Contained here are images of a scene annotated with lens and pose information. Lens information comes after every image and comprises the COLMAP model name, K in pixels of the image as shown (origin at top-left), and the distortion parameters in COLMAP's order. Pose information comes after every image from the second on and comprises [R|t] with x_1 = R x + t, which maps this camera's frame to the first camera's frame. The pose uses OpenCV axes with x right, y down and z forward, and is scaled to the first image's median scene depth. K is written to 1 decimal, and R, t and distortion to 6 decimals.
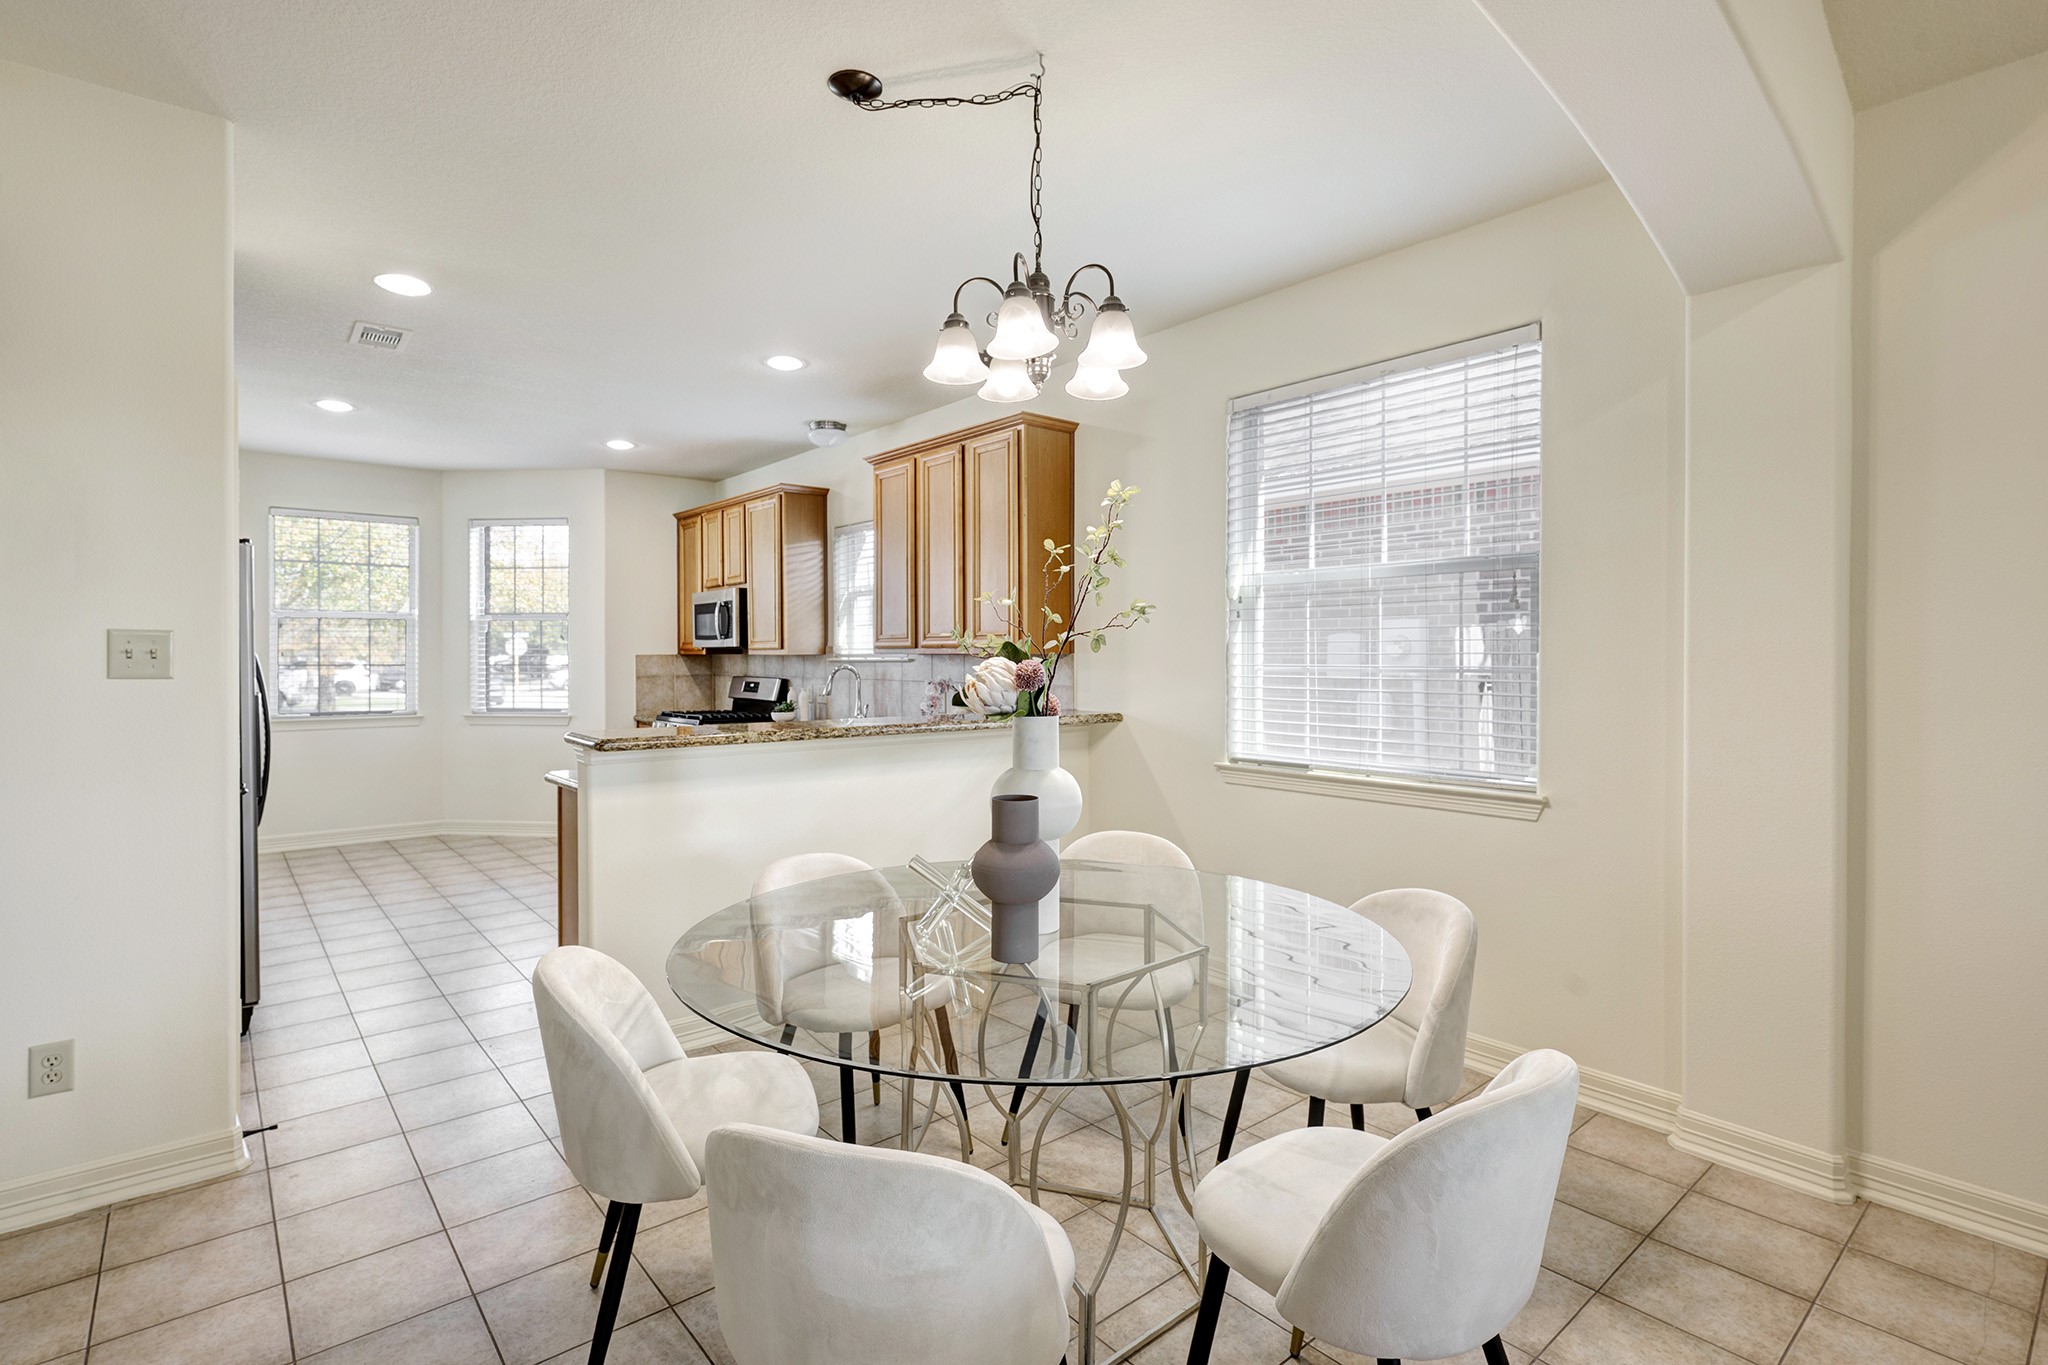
lens RADIAL K [[971.9, 0, 1026.6], [0, 971.9, 668.8], [0, 0, 1]] dist [0.000174, 0.000050]
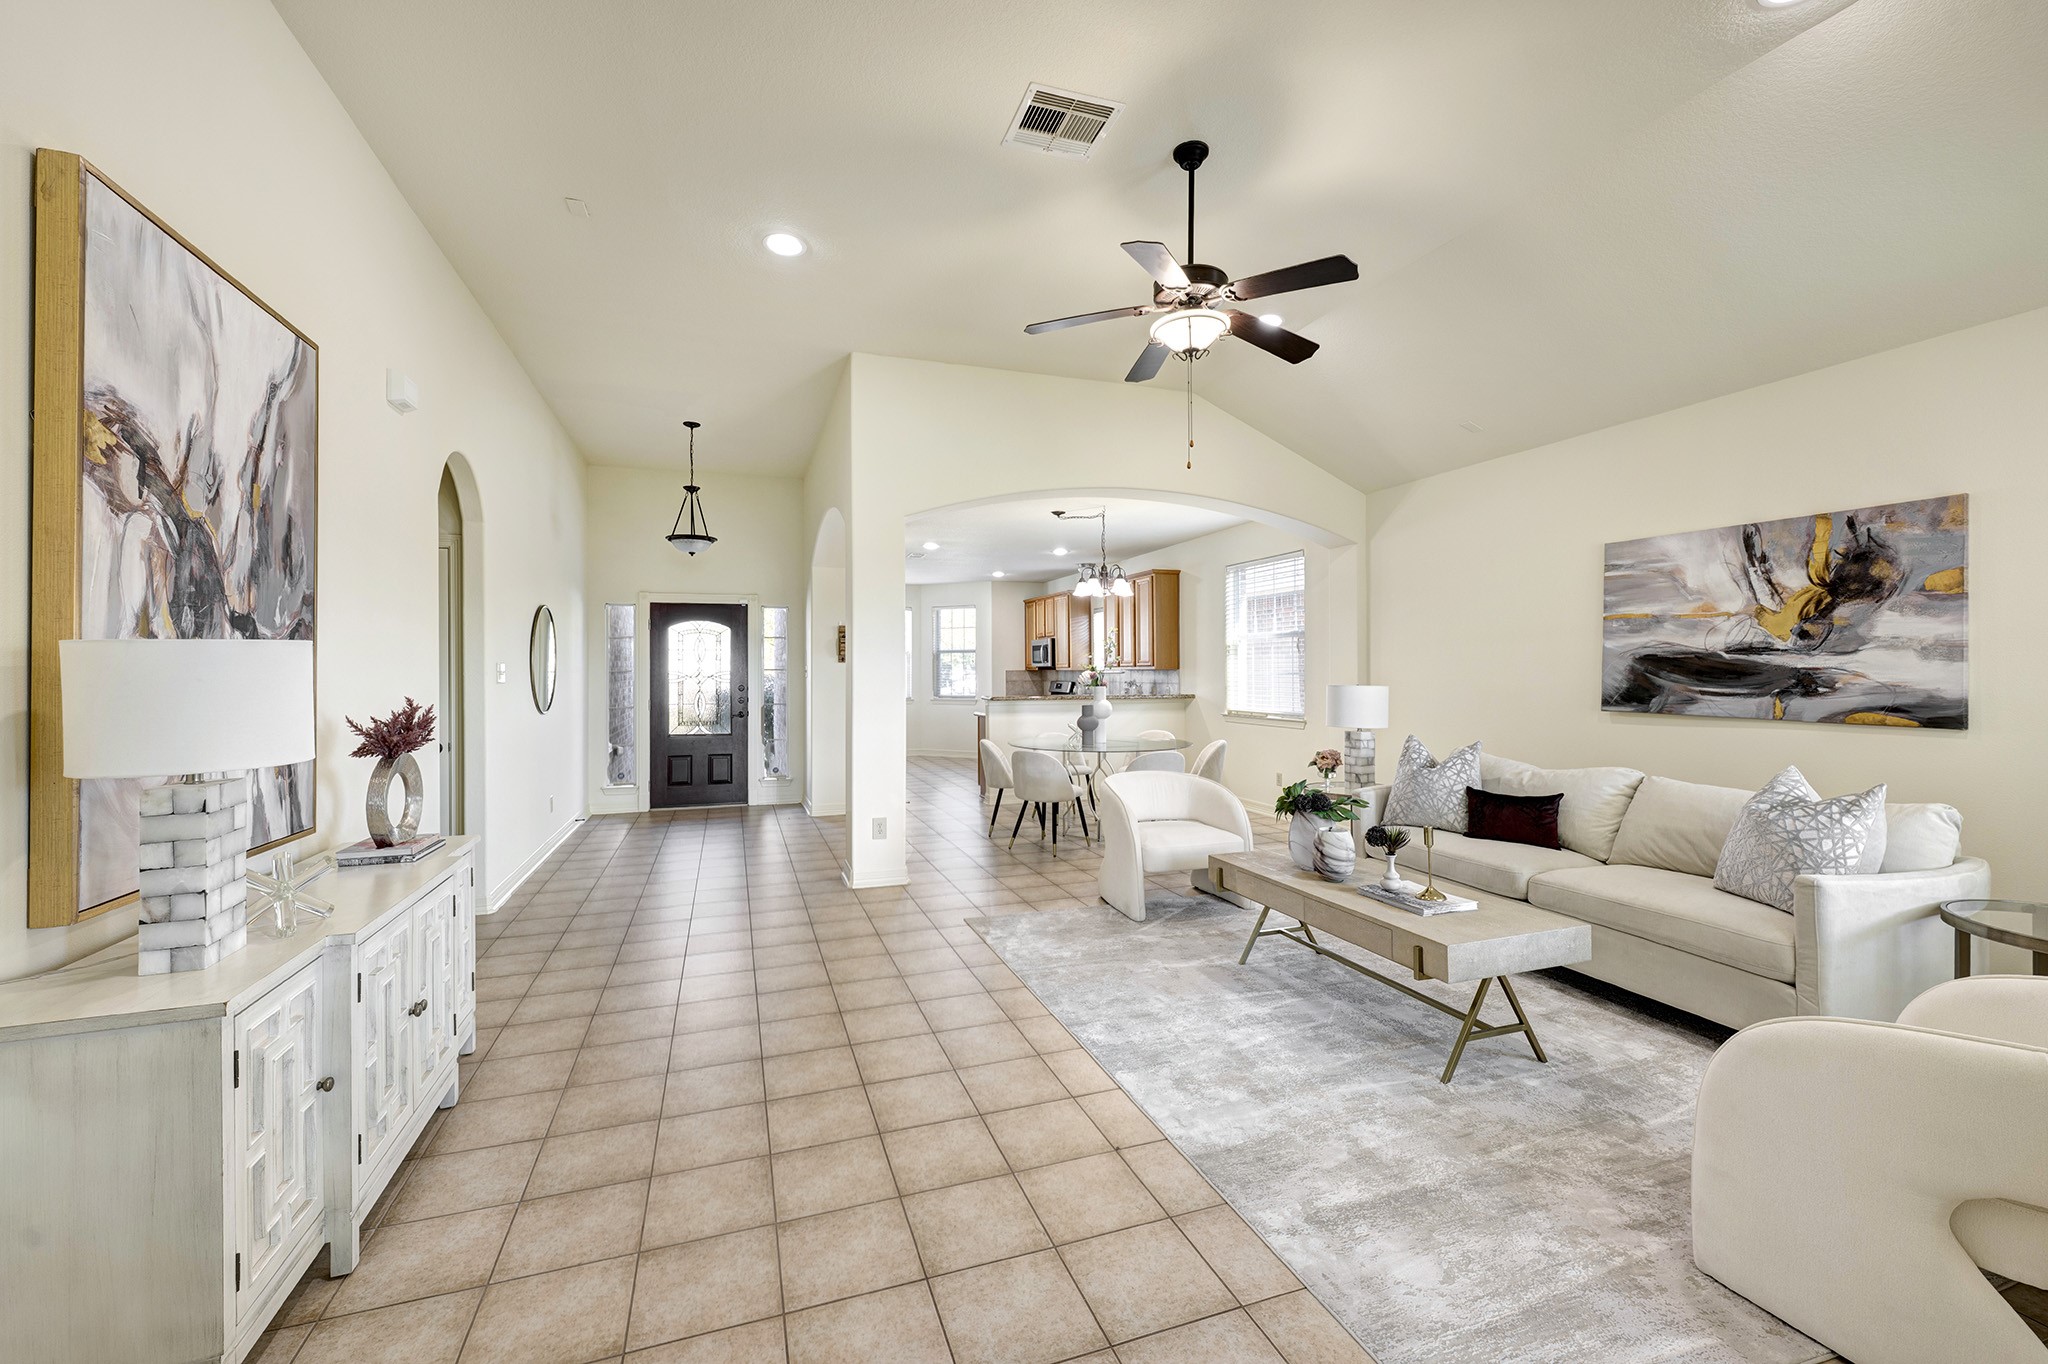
lens RADIAL K [[827.8, 0, 1030.2], [0, 827.8, 672.3], [0, 0, 1]] dist [-0.000962, -0.000077]
pose [[0.936023, -0.006669, -0.351875, 0.286116], [0.002923, 0.999933, -0.011176, 0.009877], [0.351926, 0.009433, 0.935980, -0.677162]]
